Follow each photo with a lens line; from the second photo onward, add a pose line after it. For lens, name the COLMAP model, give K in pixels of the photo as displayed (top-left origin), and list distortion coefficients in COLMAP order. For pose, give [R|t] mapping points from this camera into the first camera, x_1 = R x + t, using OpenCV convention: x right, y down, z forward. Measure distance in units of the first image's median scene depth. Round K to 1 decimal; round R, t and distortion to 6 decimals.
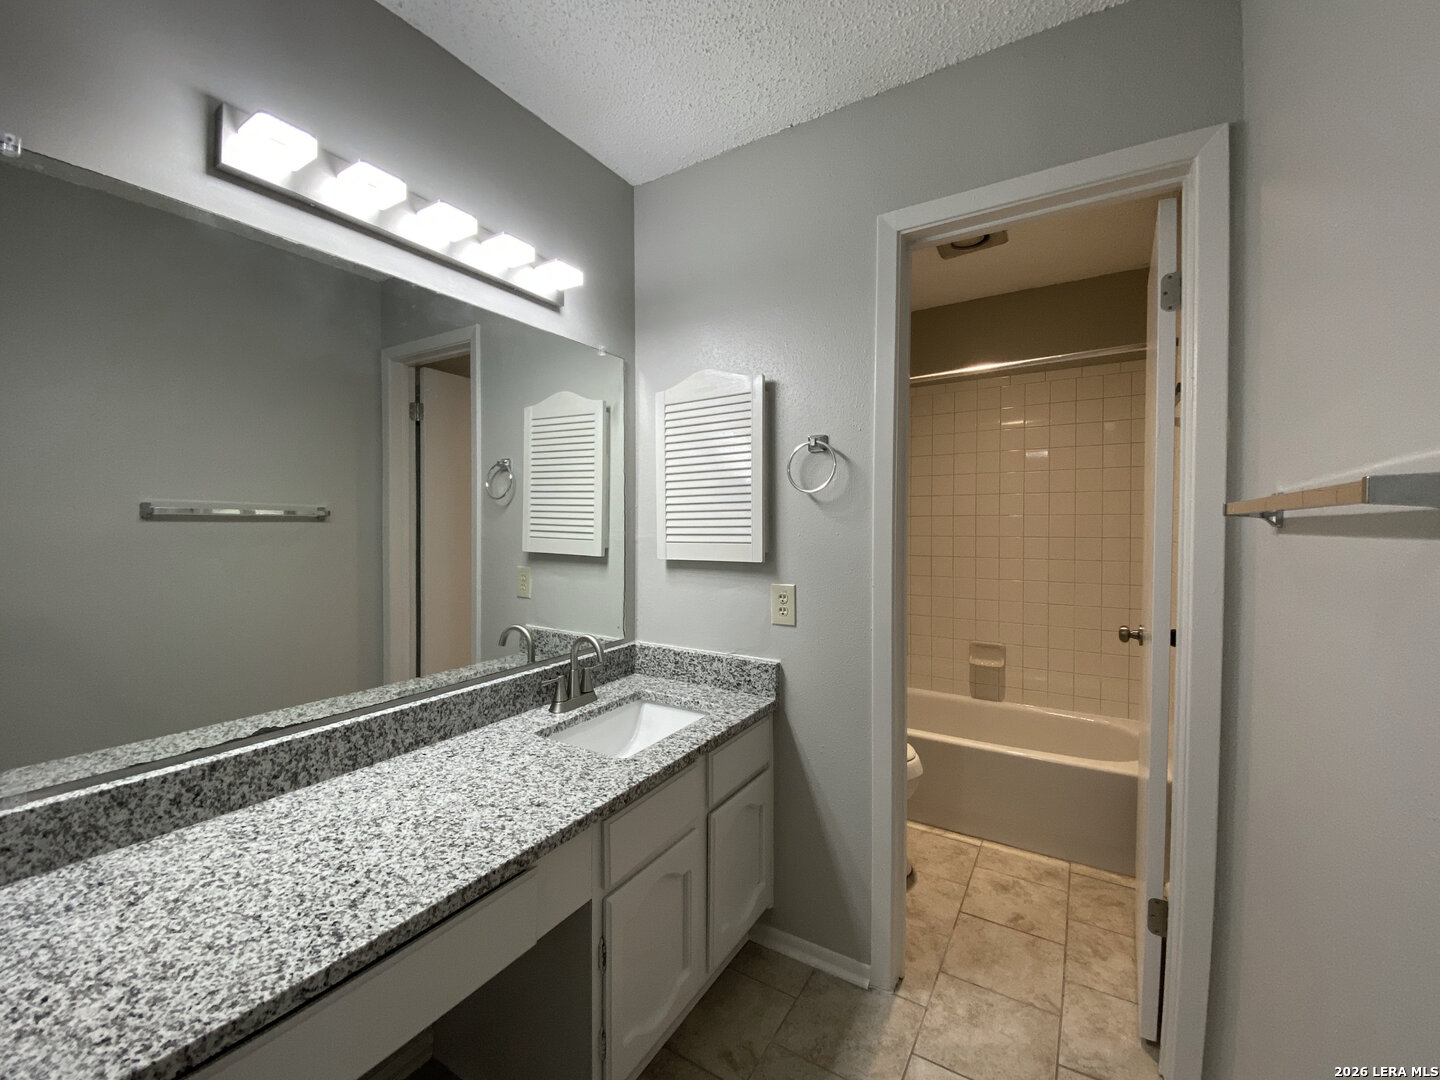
lens RADIAL K [[584.8, 0, 722.5], [0, 584.8, 533.8], [0, 0, 1]] dist [-0.000999, -0.010817]
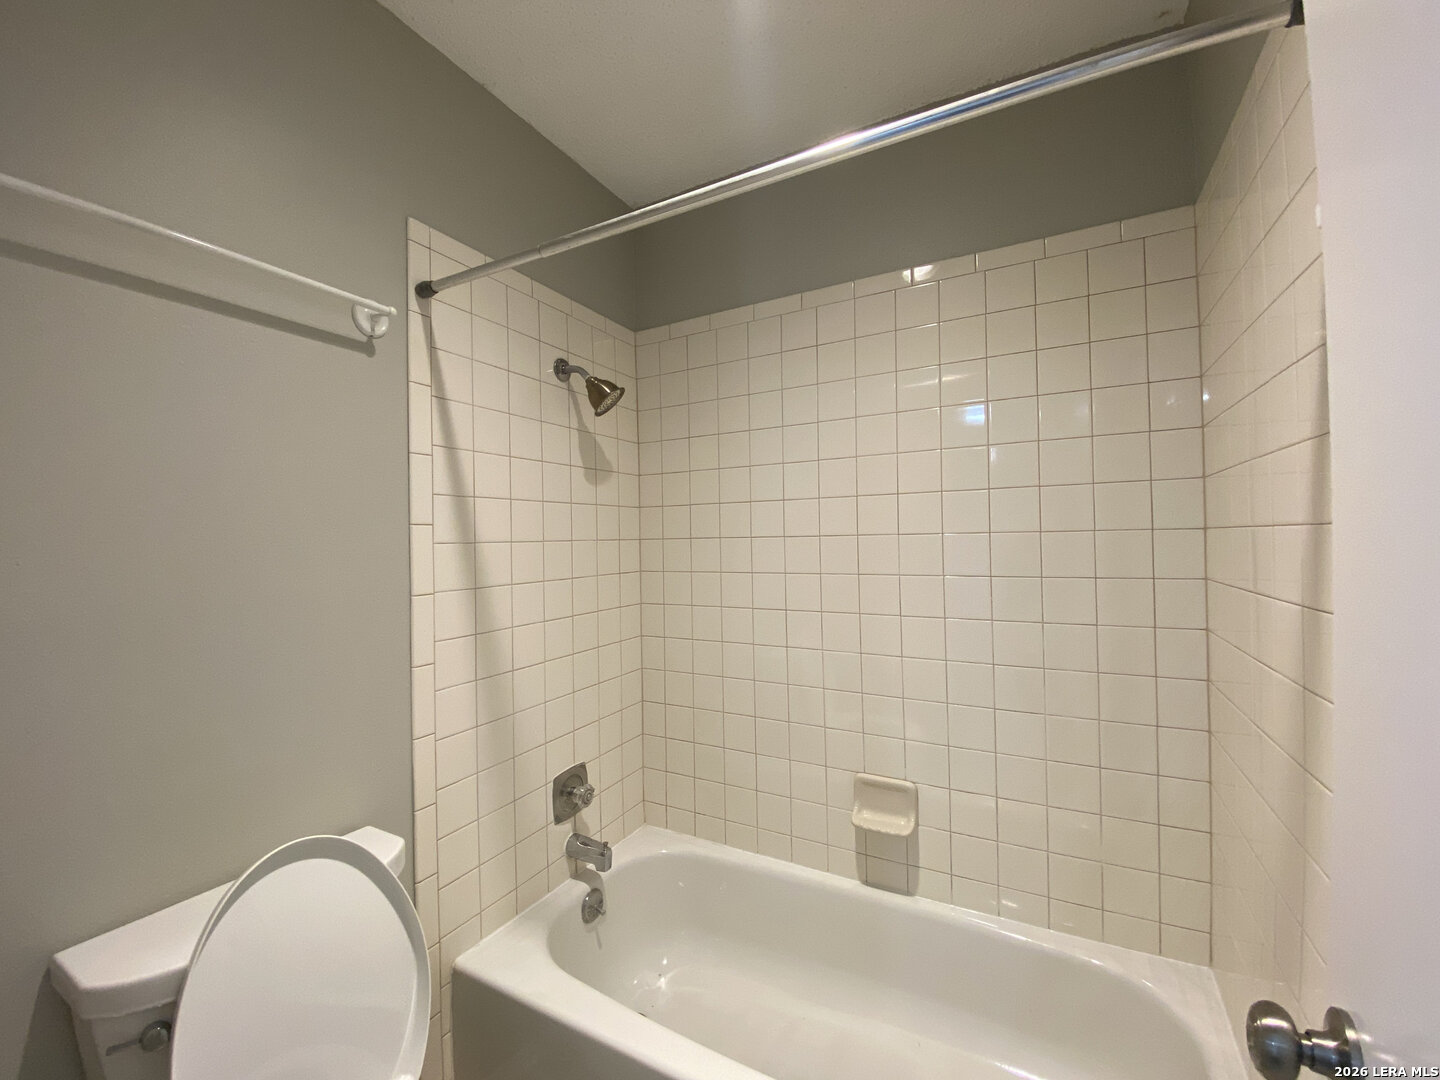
lens RADIAL K [[584.8, 0, 722.5], [0, 584.8, 533.8], [0, 0, 1]] dist [-0.000999, -0.010817]
pose [[0.998223, -0.019732, 0.056221, 0.286382], [0.021581, 0.999240, -0.032469, -0.020294], [-0.055538, 0.033624, 0.997890, 0.485325]]
